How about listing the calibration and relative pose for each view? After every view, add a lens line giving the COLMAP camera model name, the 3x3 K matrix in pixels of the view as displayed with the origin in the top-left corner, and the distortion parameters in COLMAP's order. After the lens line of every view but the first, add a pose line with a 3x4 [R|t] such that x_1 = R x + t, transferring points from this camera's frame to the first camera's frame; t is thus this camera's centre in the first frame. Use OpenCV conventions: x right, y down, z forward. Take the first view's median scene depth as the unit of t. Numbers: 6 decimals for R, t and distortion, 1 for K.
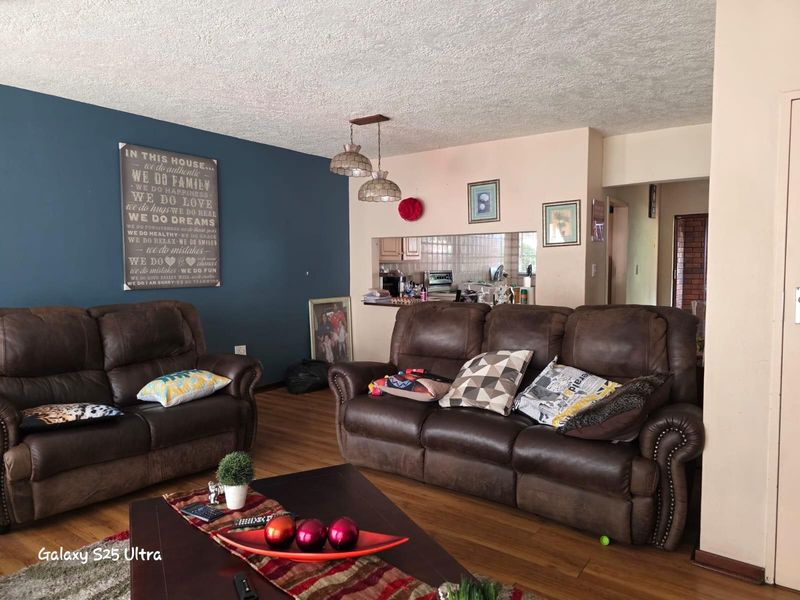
lens RADIAL K [[535.9, 0, 398.1], [0, 535.9, 302.6], [0, 0, 1]] dist [0.059560, -0.063656]
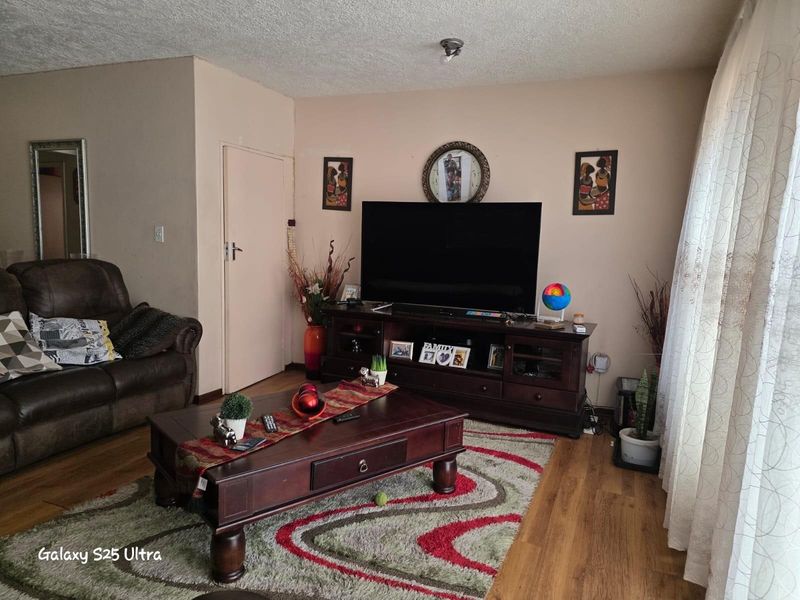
lens RADIAL K [[531.1, 0, 400.0], [0, 531.1, 300.0], [0, 0, 1]] dist [0.061891, -0.064649]
pose [[-0.230052, -0.128166, 0.964702, -0.989626], [0.025398, 0.990162, 0.137605, -0.053985], [-0.972847, 0.056158, -0.224533, 0.613213]]
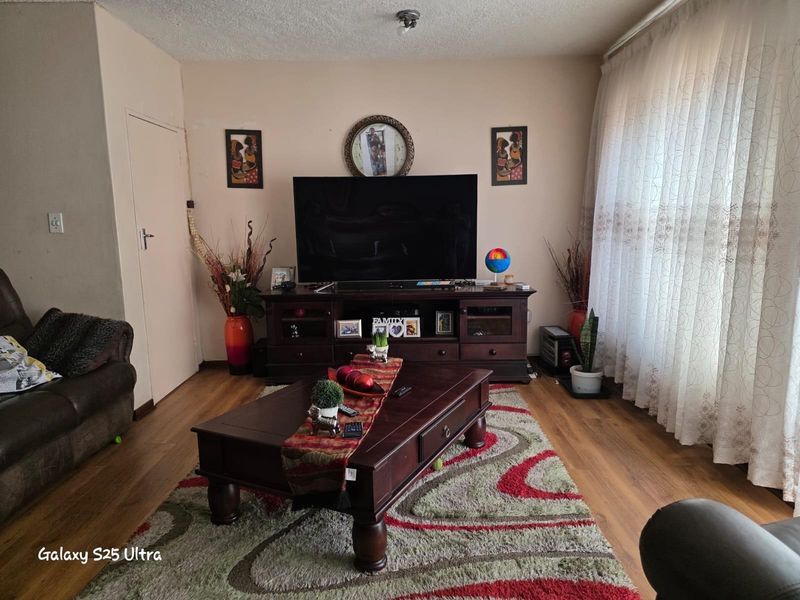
lens RADIAL K [[535.9, 0, 398.1], [0, 535.9, 302.6], [0, 0, 1]] dist [0.059560, -0.063656]
pose [[-0.587944, -0.118825, 0.800126, -0.831438], [0.064626, 0.979090, 0.192891, -0.057188], [-0.806316, 0.165118, -0.567971, 0.997270]]
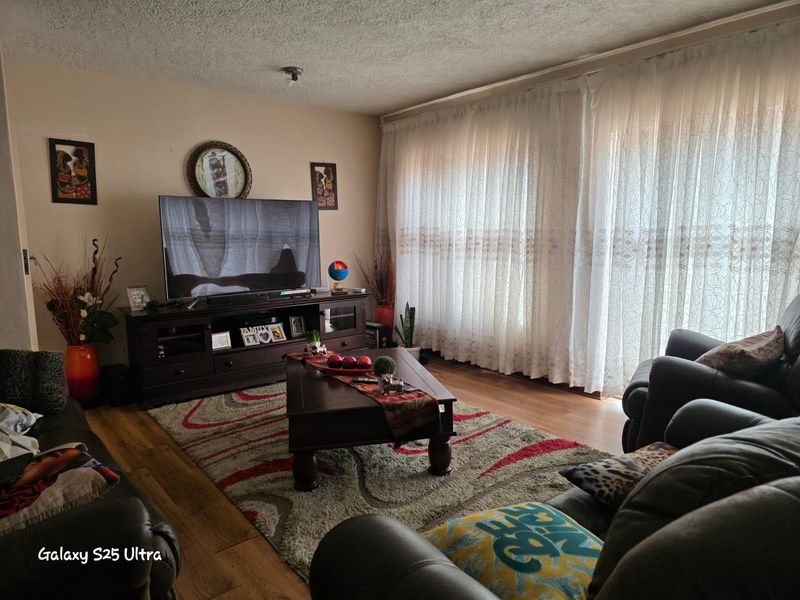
lens RADIAL K [[535.9, 0, 398.1], [0, 535.9, 302.6], [0, 0, 1]] dist [0.059560, -0.063656]
pose [[-0.967195, -0.025271, 0.252776, -0.475509], [0.025285, 0.980522, 0.194773, -0.110346], [-0.252774, 0.194775, -0.947717, 1.598504]]
